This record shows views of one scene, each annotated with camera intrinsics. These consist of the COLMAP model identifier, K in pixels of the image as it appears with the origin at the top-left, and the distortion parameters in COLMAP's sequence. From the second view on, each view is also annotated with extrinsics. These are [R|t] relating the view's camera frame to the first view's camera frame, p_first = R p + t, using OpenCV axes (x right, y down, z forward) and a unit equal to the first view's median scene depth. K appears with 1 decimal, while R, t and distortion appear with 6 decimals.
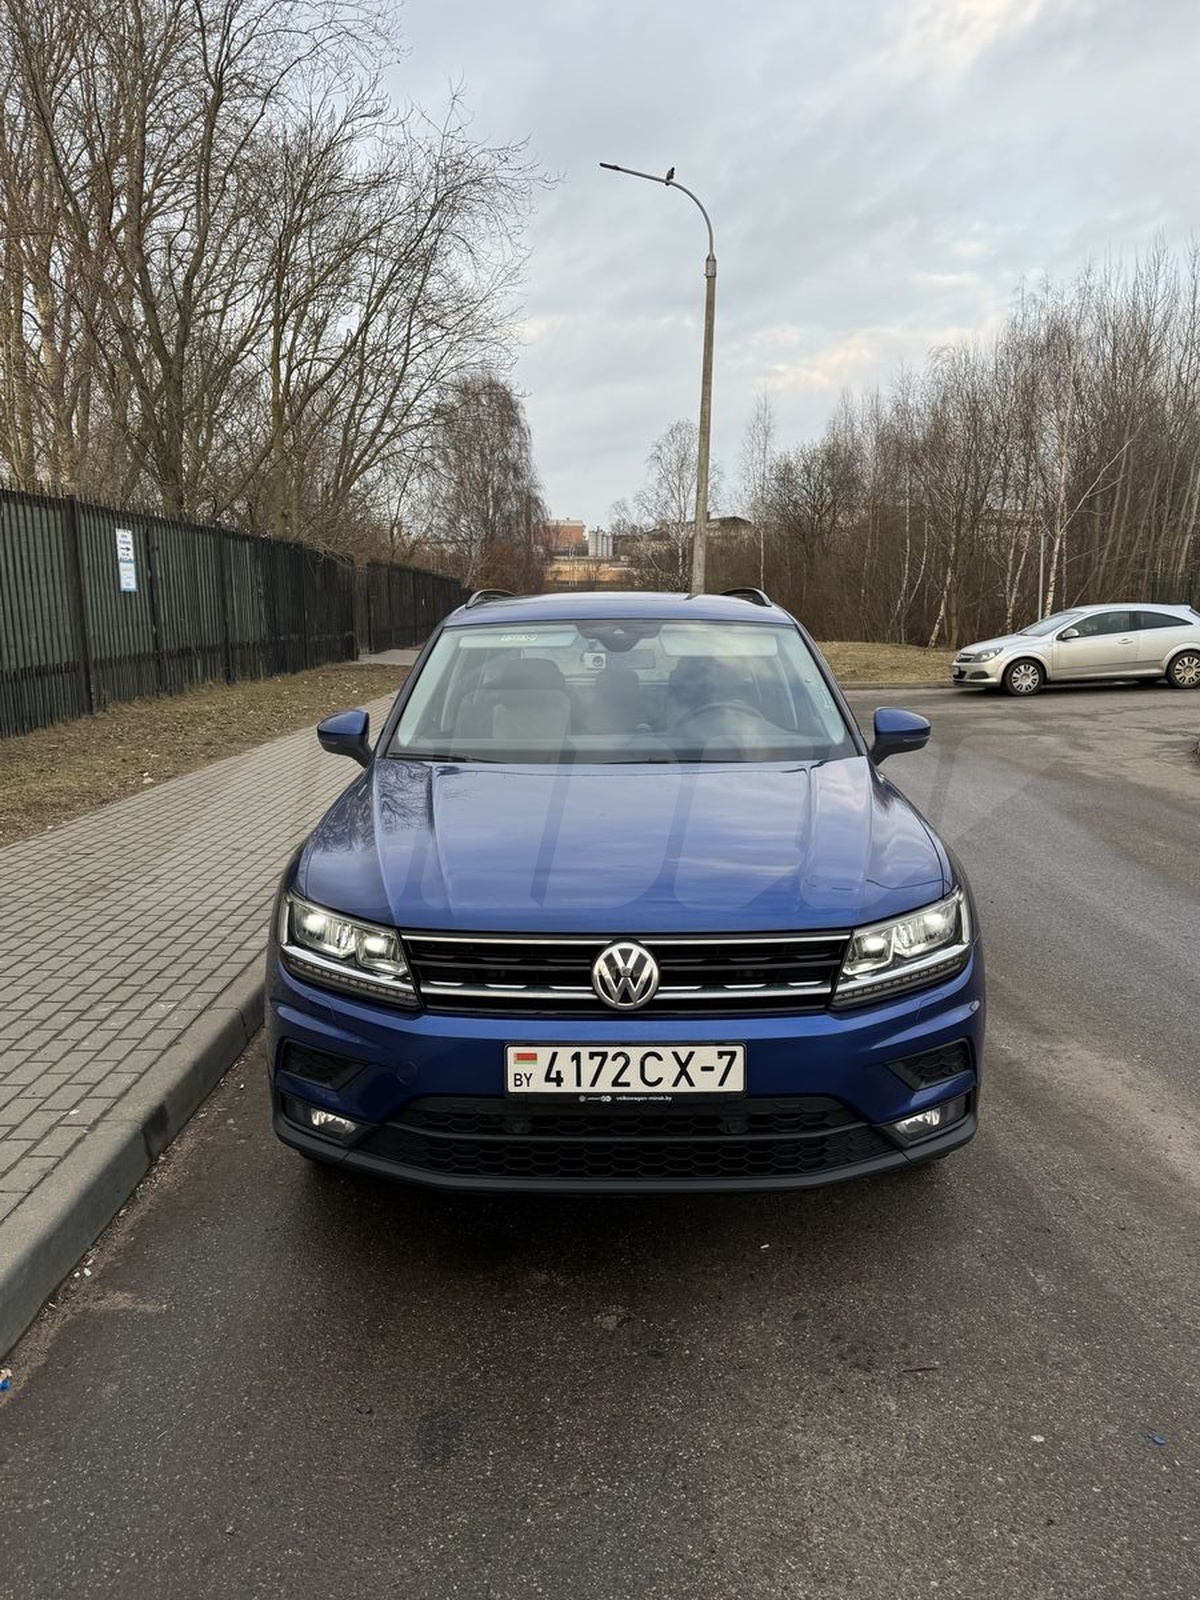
lens RADIAL K [[1239.7, 0, 600.0], [0, 1239.7, 800.0], [0, 0, 1]] dist [0.110304, -0.176772]
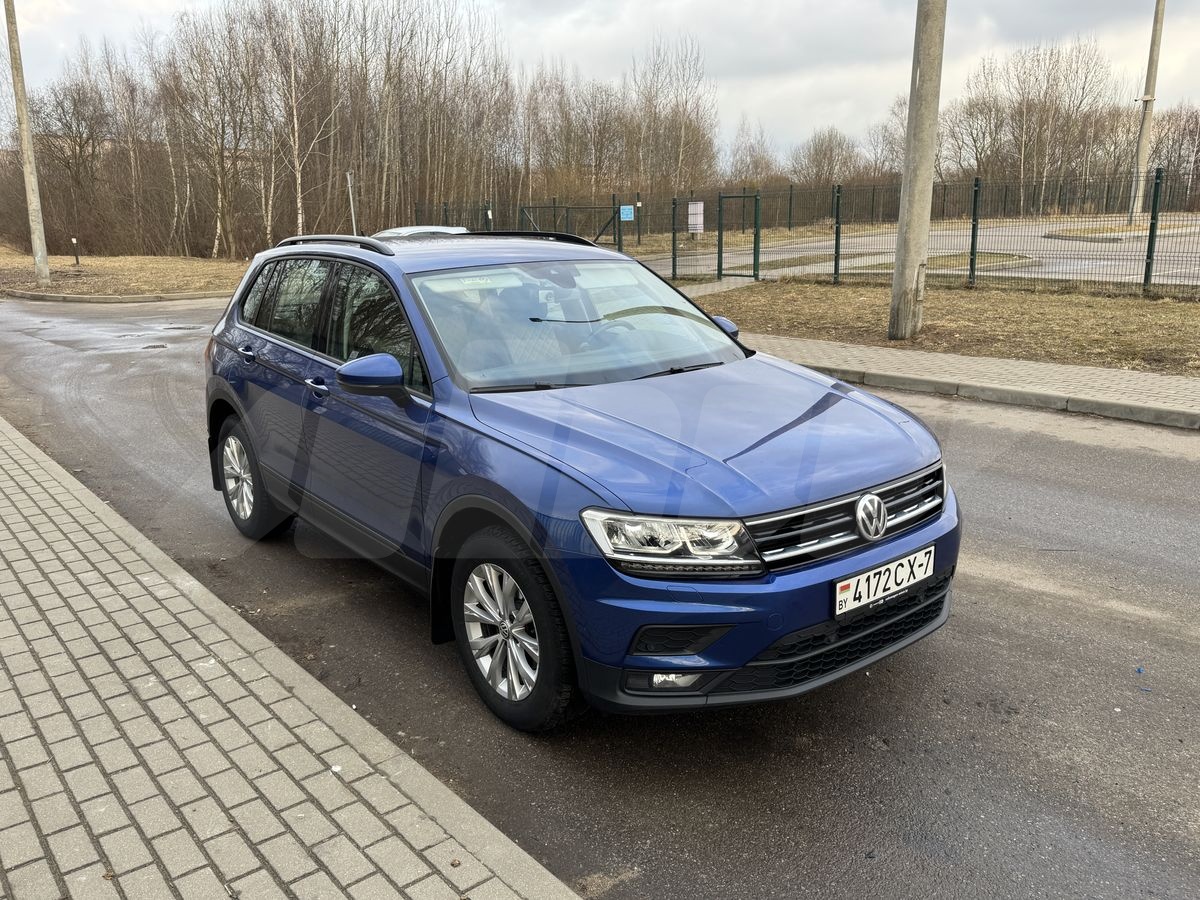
lens RADIAL K [[929.8, 0, 600.0], [0, 929.8, 450.0], [0, 0, 1]] dist [0.110304, -0.176772]
pose [[0.775555, -0.161443, 0.610287, -0.888530], [0.110289, 0.986529, 0.120817, -0.103889], [-0.621571, -0.026393, 0.782913, 0.348514]]
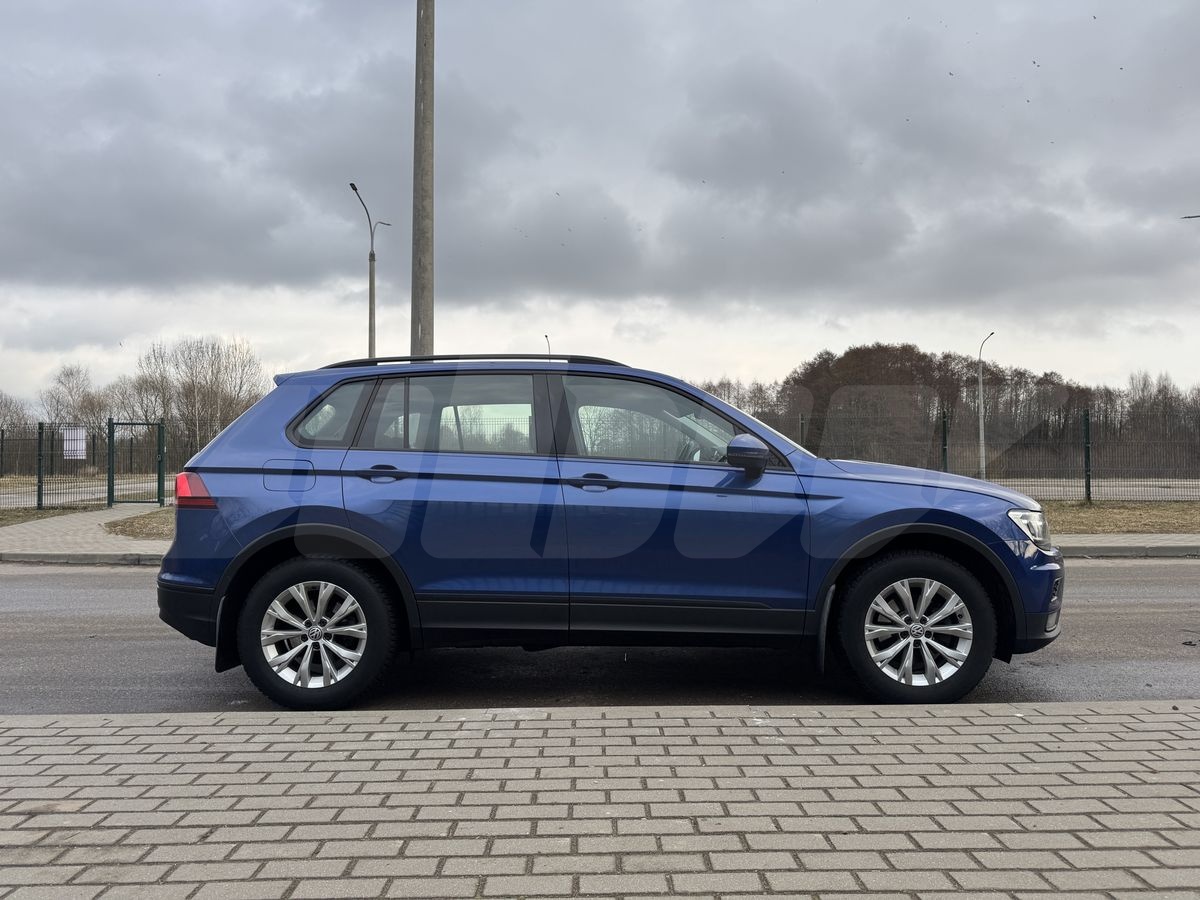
lens RADIAL K [[845.1, 0, 600.0], [0, 845.1, 450.0], [0, 0, 1]] dist [0.003809, 0.000949]
pose [[0.002773, 0.034339, 0.999406, -1.685240], [0.155744, 0.987200, -0.034352, -0.072758], [-0.987794, 0.155747, -0.002611, 1.805852]]
